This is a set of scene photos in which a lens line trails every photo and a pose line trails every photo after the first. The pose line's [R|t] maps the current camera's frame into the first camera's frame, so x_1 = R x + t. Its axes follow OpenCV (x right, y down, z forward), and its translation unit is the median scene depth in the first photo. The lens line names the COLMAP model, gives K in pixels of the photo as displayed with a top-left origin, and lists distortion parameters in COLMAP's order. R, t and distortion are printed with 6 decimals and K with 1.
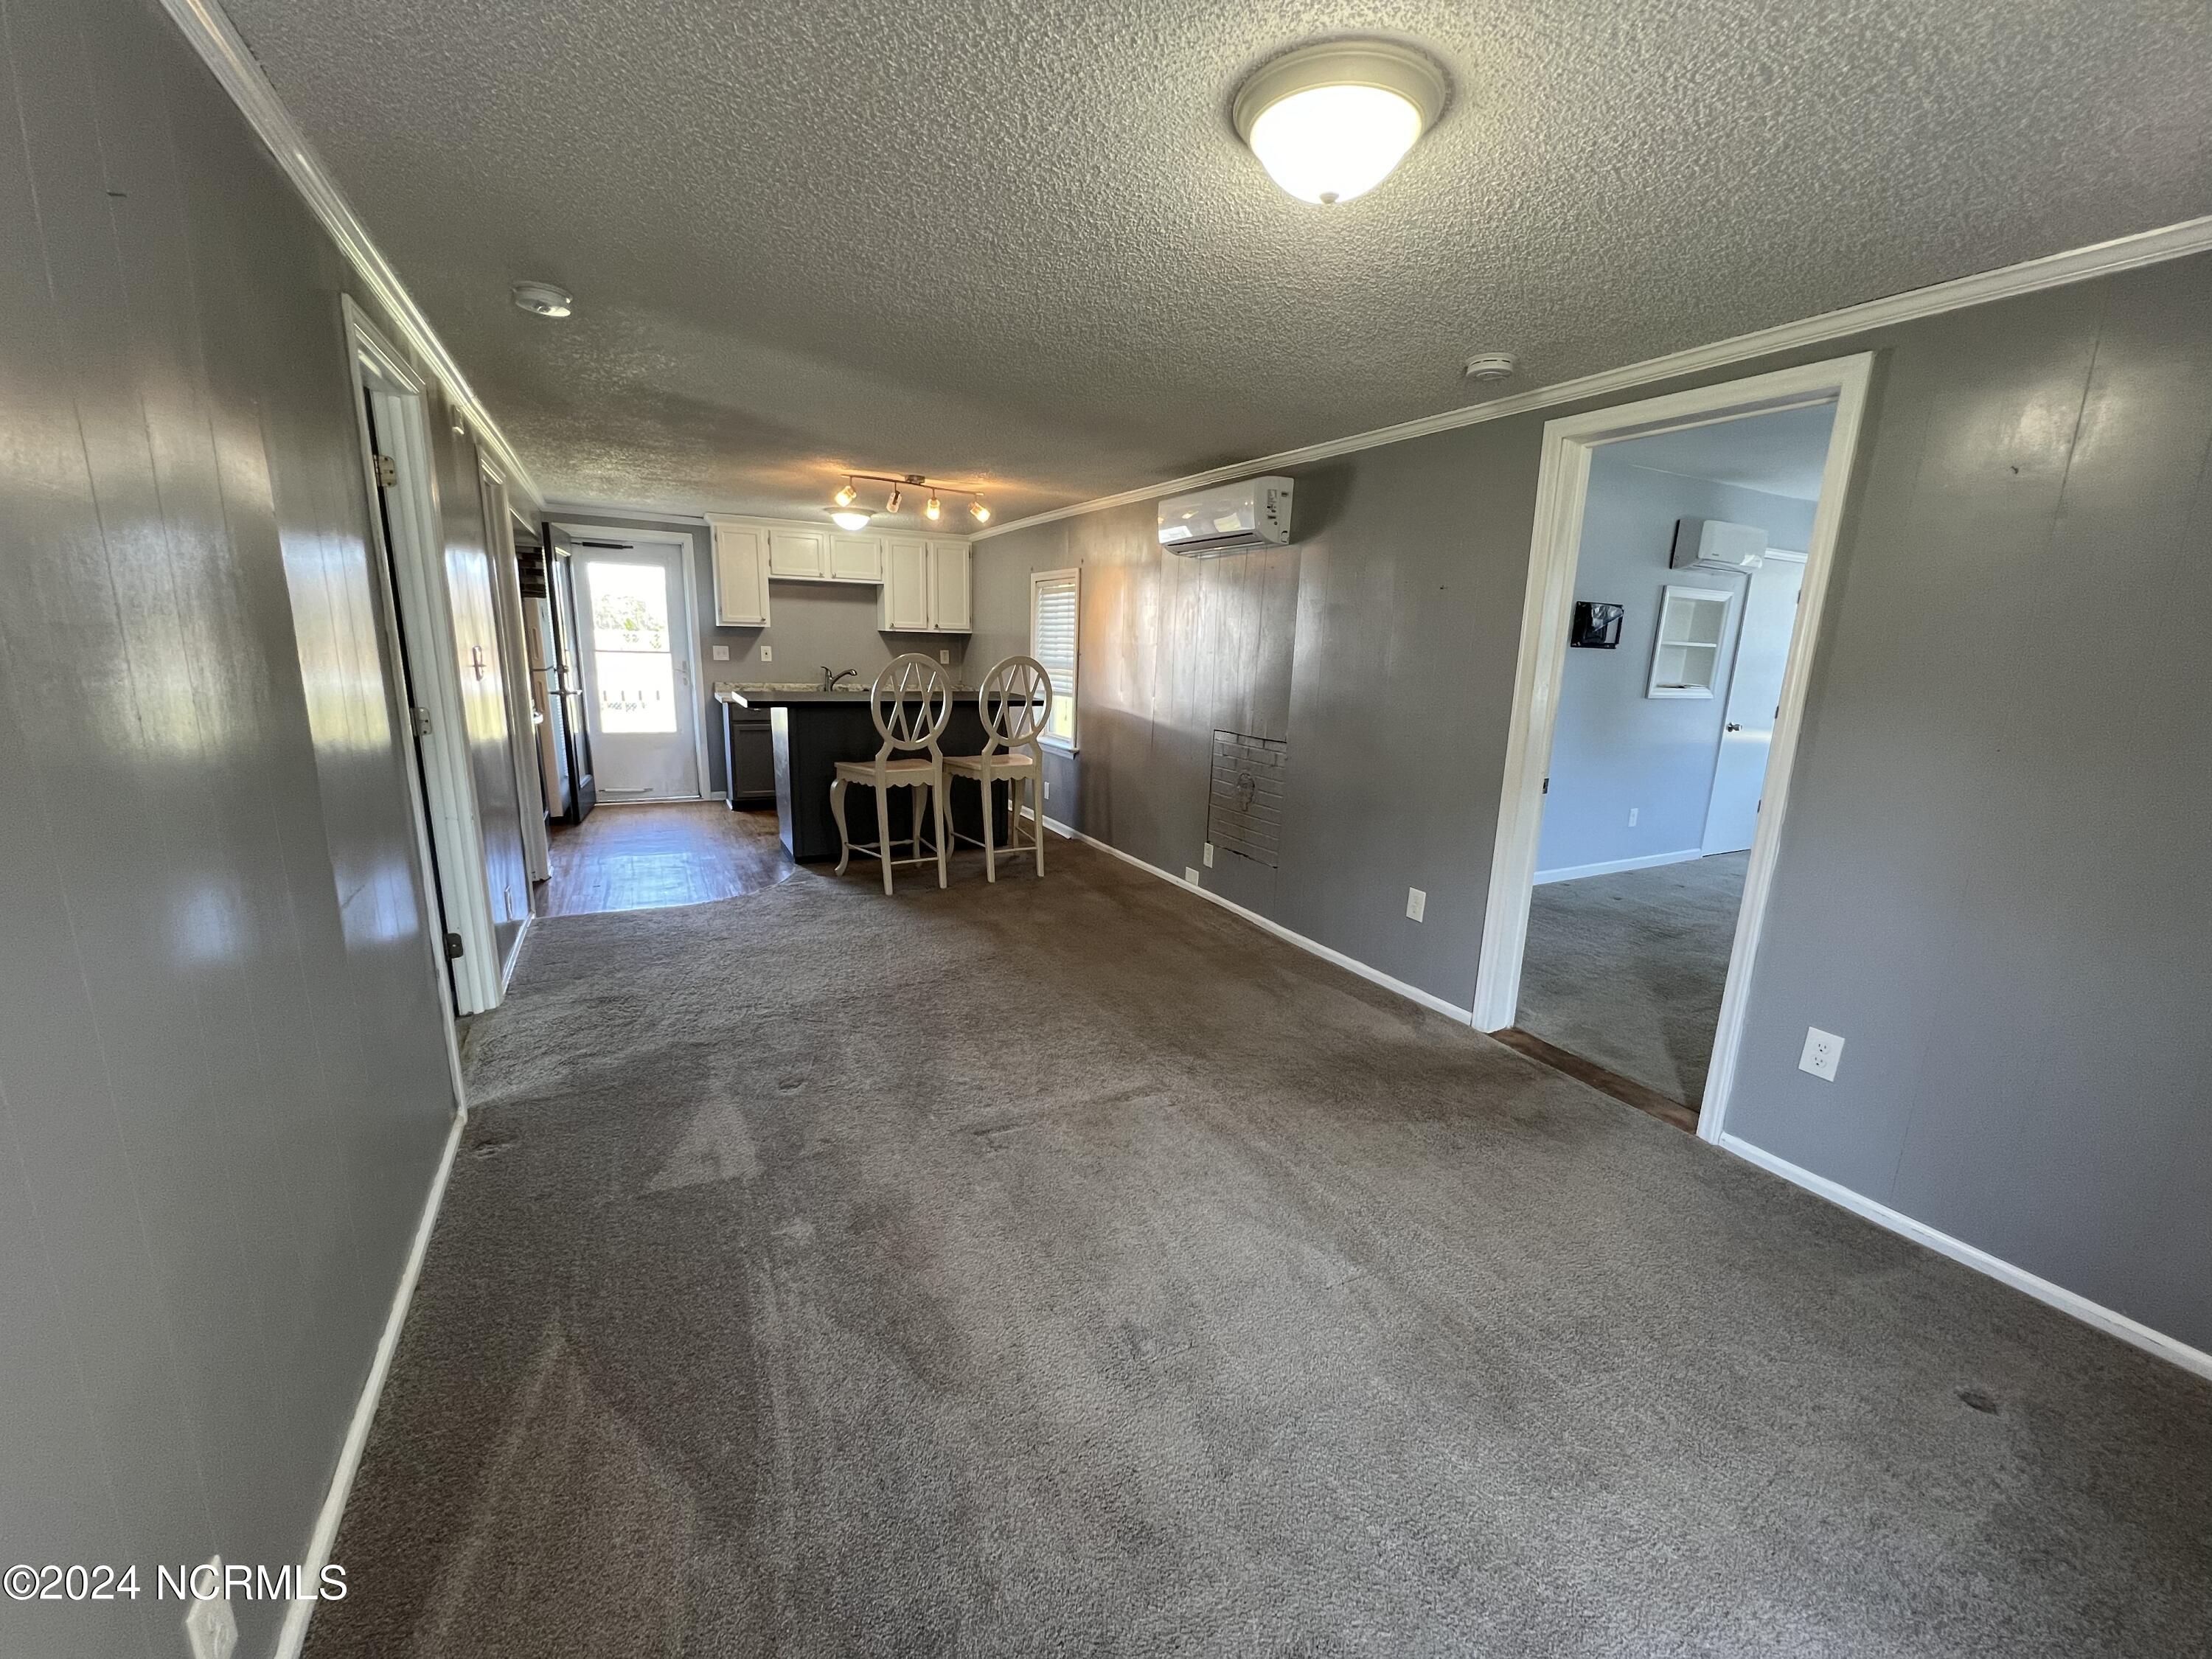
lens RADIAL K [[885.3, 0, 1098.4], [0, 885.3, 832.6], [0, 0, 1]] dist [0.008989, 0.000054]
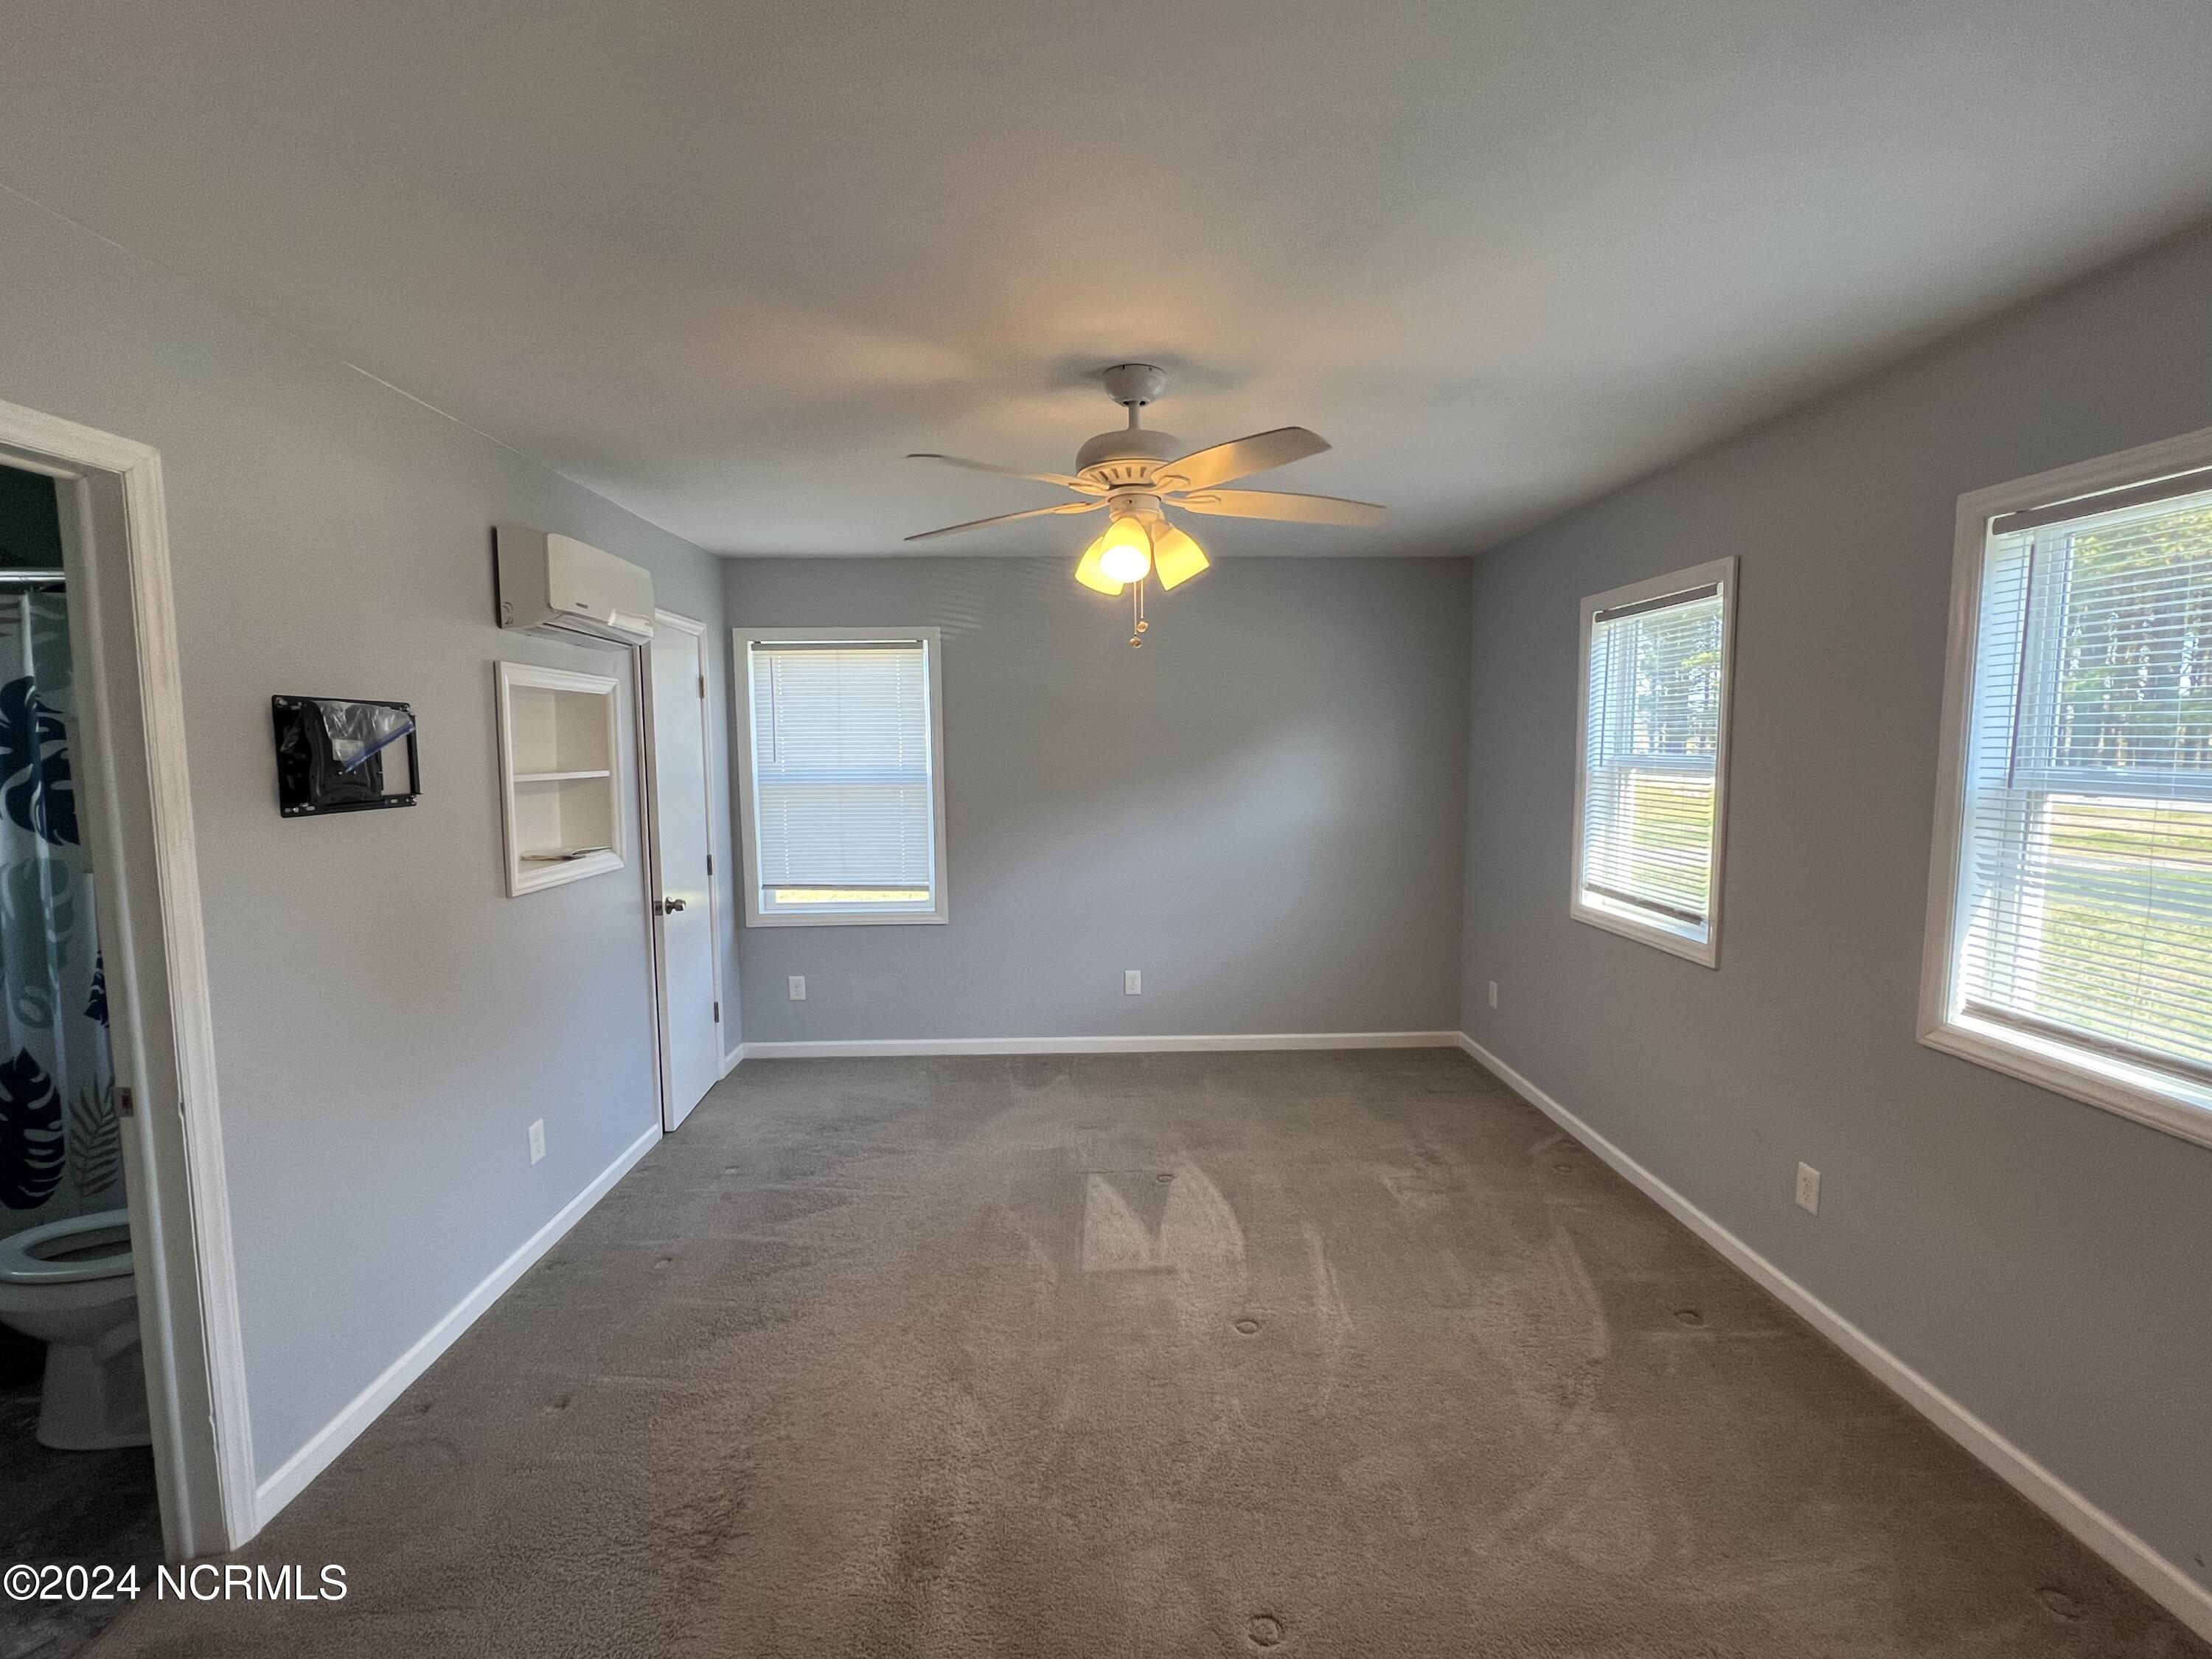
lens RADIAL K [[971.4, 0, 1103.7], [0, 971.4, 830.2], [0, 0, 1]] dist [0.000076, -0.000008]
pose [[0.430957, -0.115630, 0.894933, 0.306916], [0.204323, 0.978502, 0.028035, -0.140117], [-0.878936, 0.170774, 0.445318, 0.505870]]
